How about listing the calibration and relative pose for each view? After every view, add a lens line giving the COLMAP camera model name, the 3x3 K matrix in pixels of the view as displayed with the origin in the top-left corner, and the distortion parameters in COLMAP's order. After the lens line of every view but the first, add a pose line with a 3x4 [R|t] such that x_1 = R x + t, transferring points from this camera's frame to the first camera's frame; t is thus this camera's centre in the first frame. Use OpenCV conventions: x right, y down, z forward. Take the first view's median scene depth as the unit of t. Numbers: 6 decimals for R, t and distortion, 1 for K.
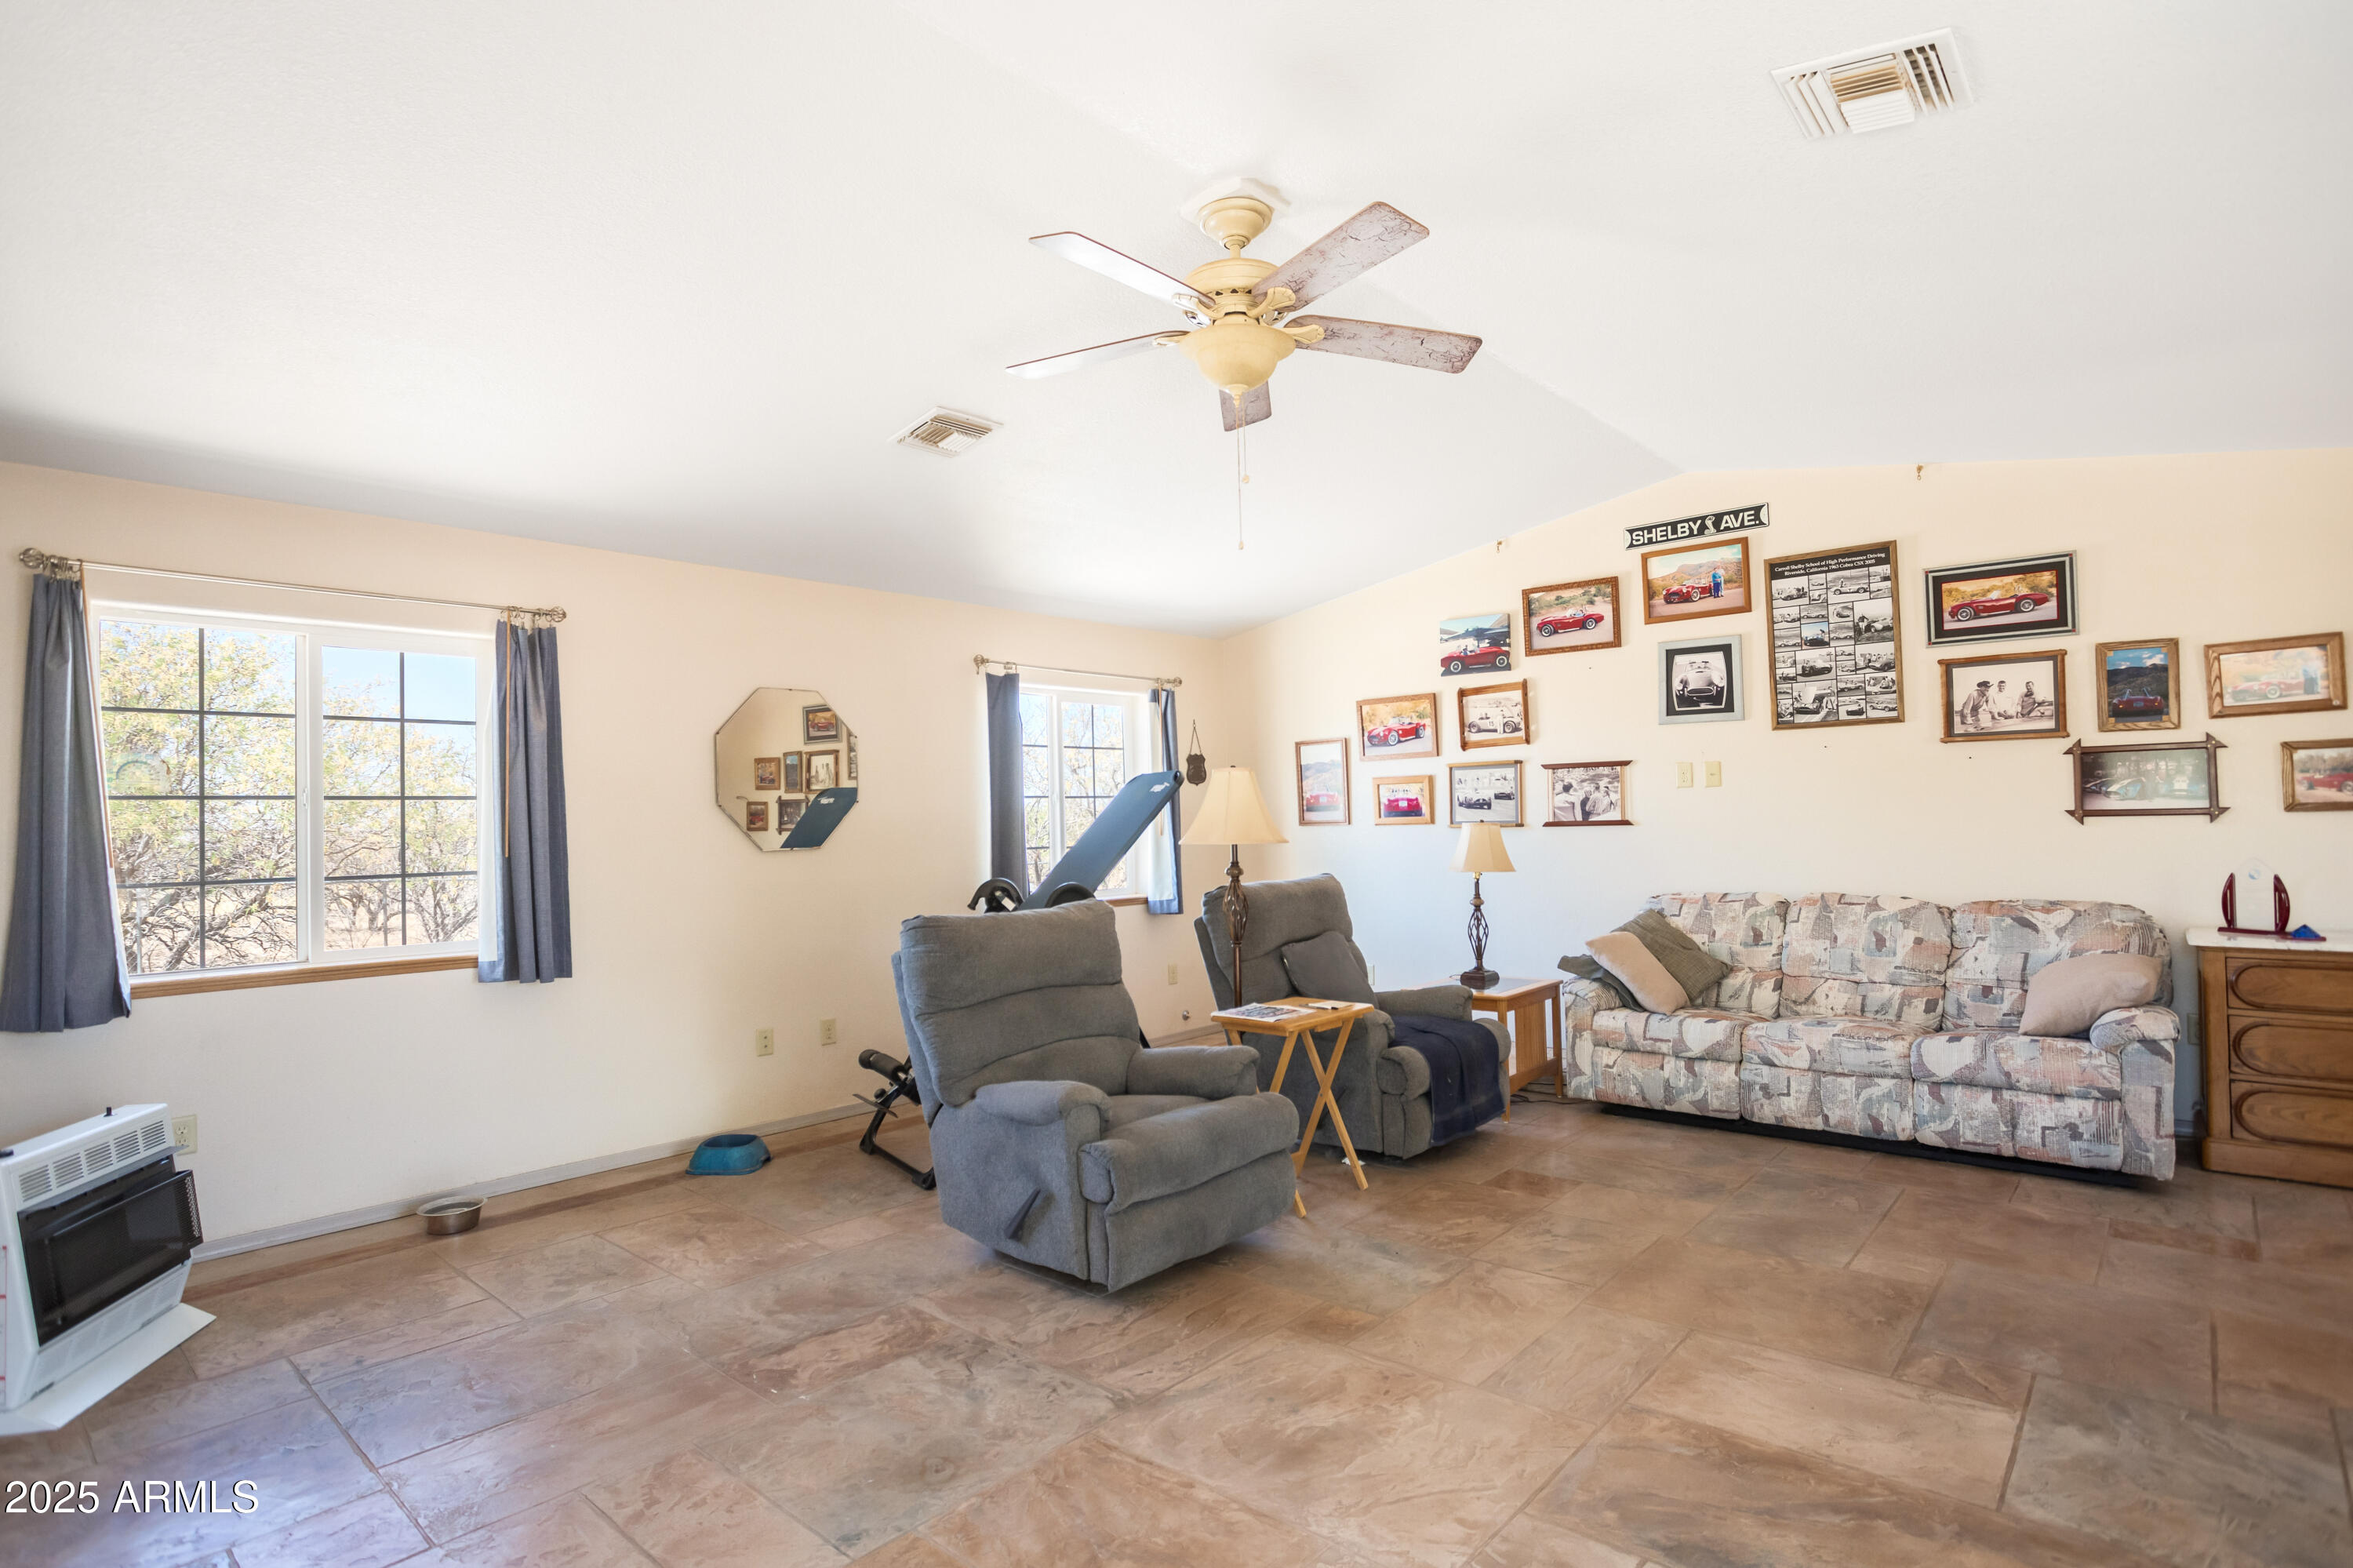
lens RADIAL K [[1190.4, 0, 1173.1], [0, 1190.4, 793.2], [0, 0, 1]] dist [-0.066159, 0.026512]
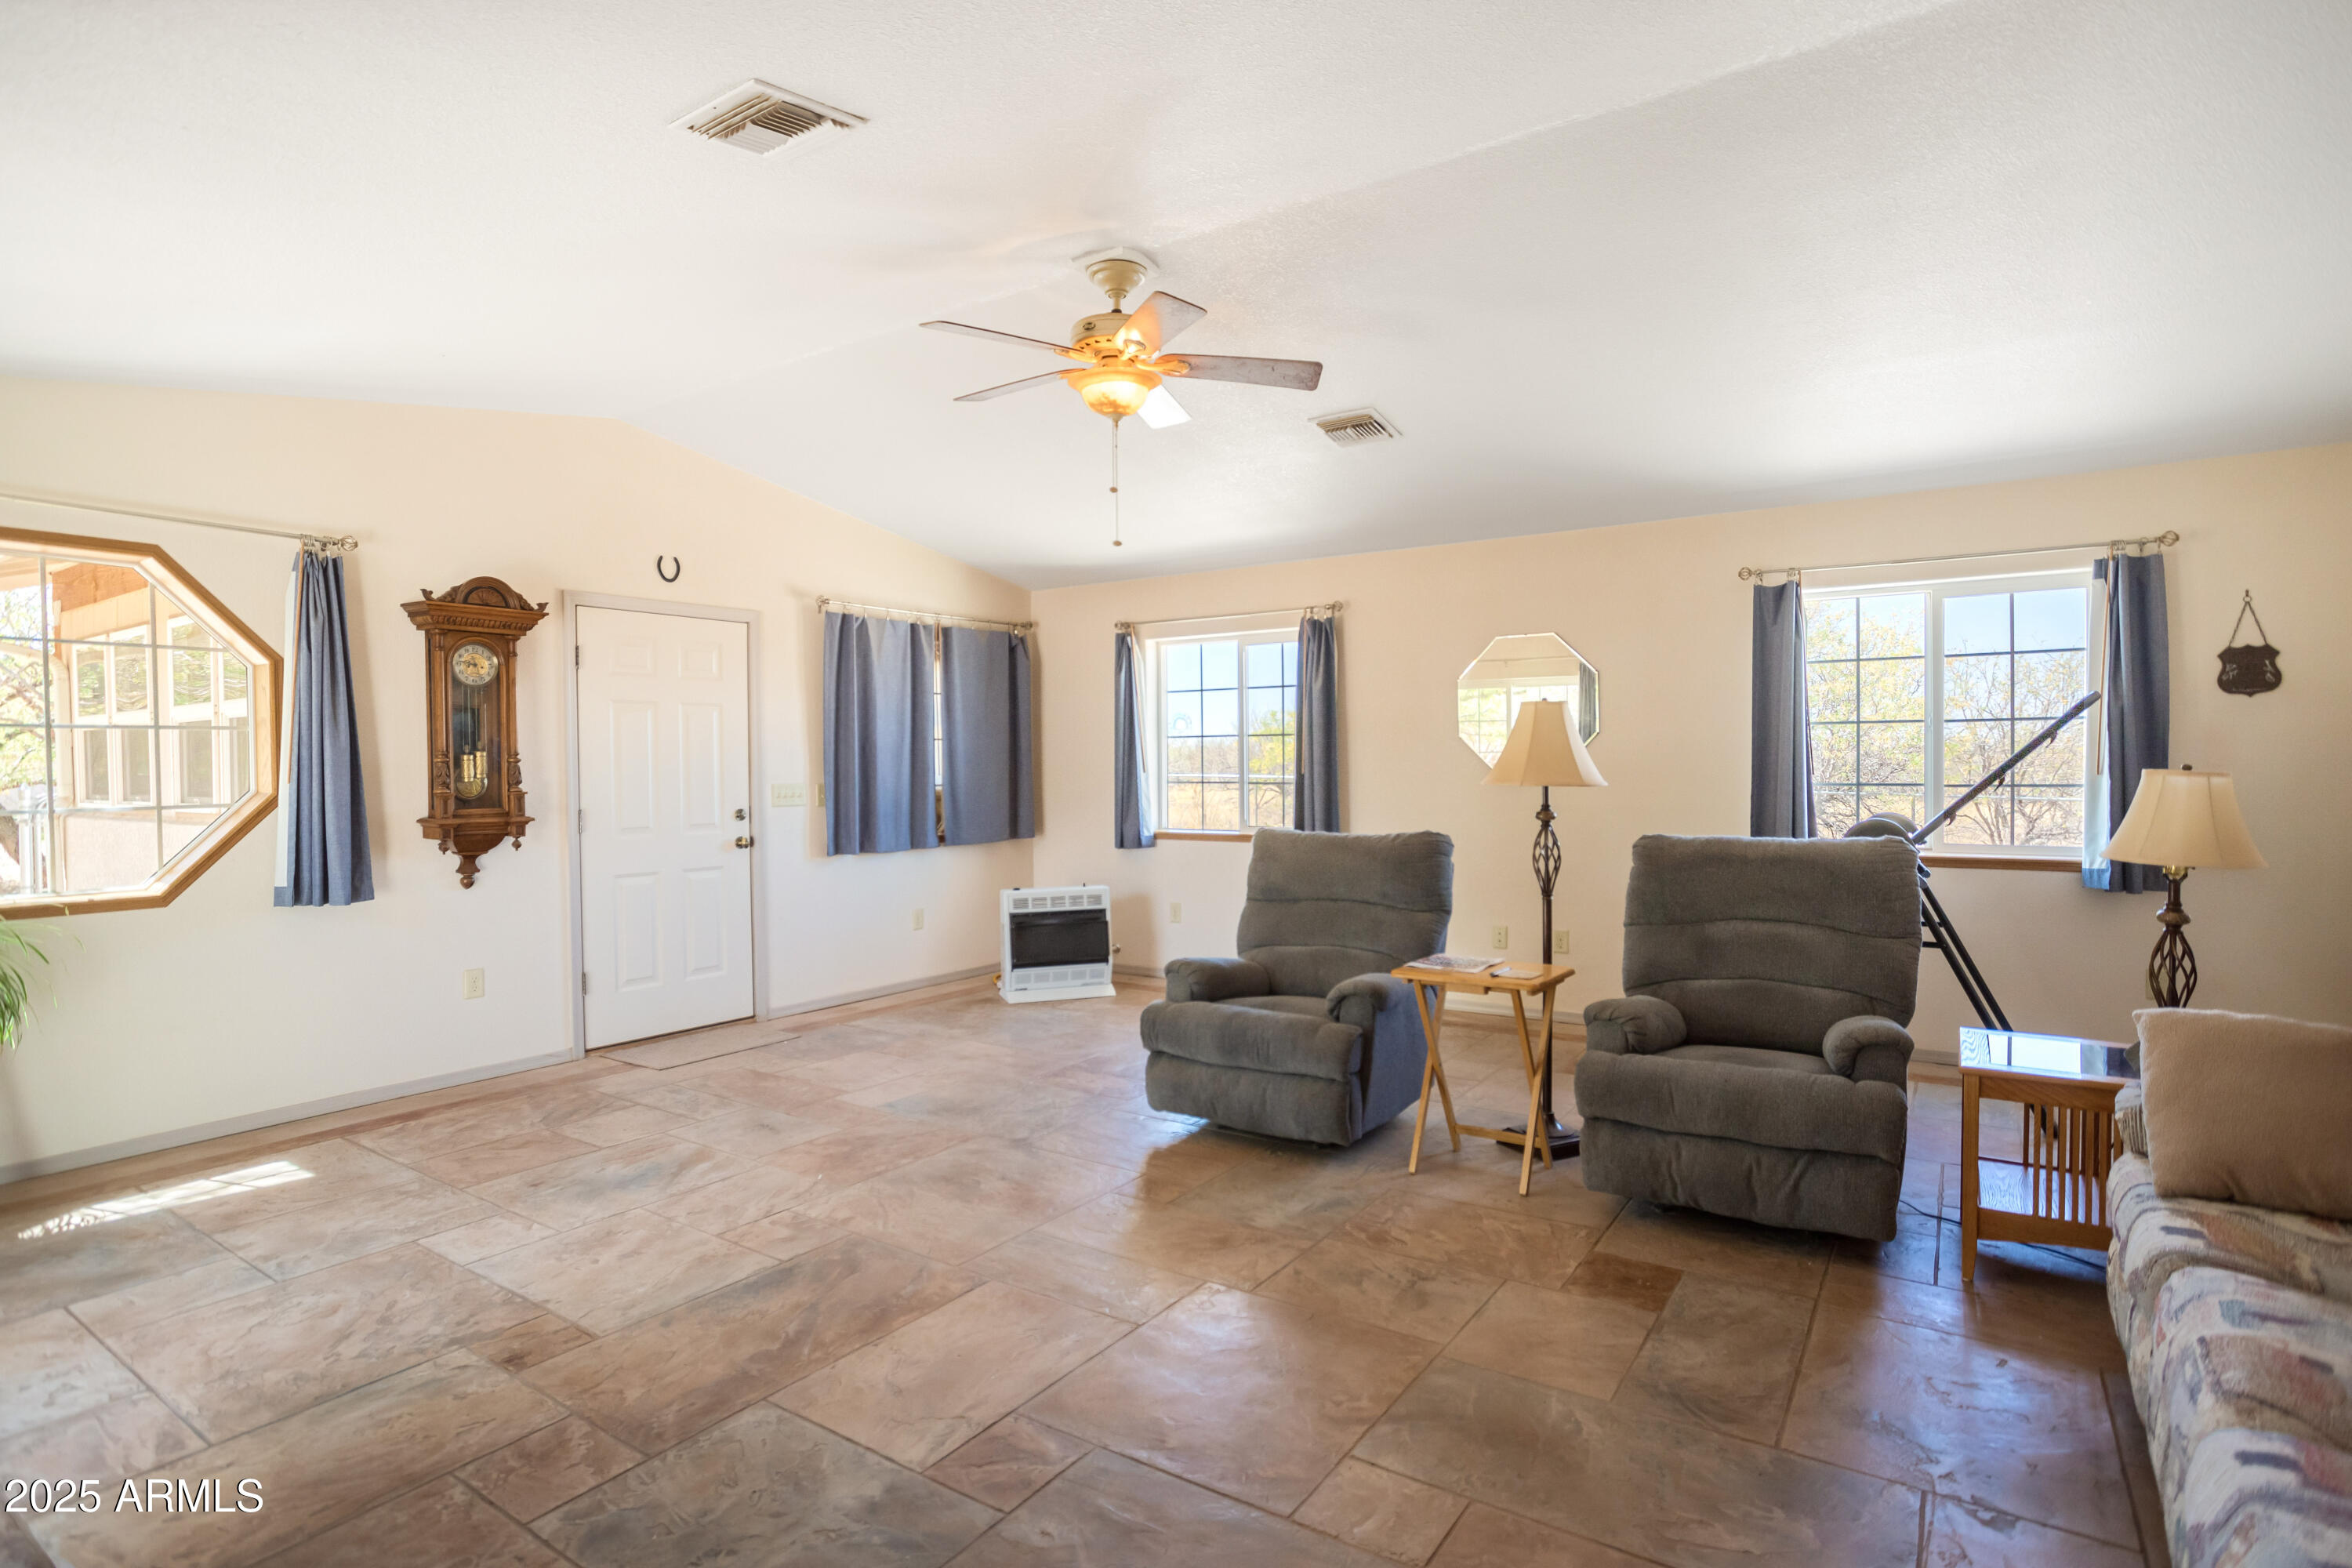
lens RADIAL K [[1182.2, 0, 1172.5], [0, 1182.2, 795.0], [0, 0, 1]] dist [-0.055384, 0.026037]
pose [[0.123889, 0.049752, -0.991048, 0.814330], [0.028780, 0.998142, 0.053706, -0.005630], [0.991879, -0.035176, 0.122227, 0.558060]]
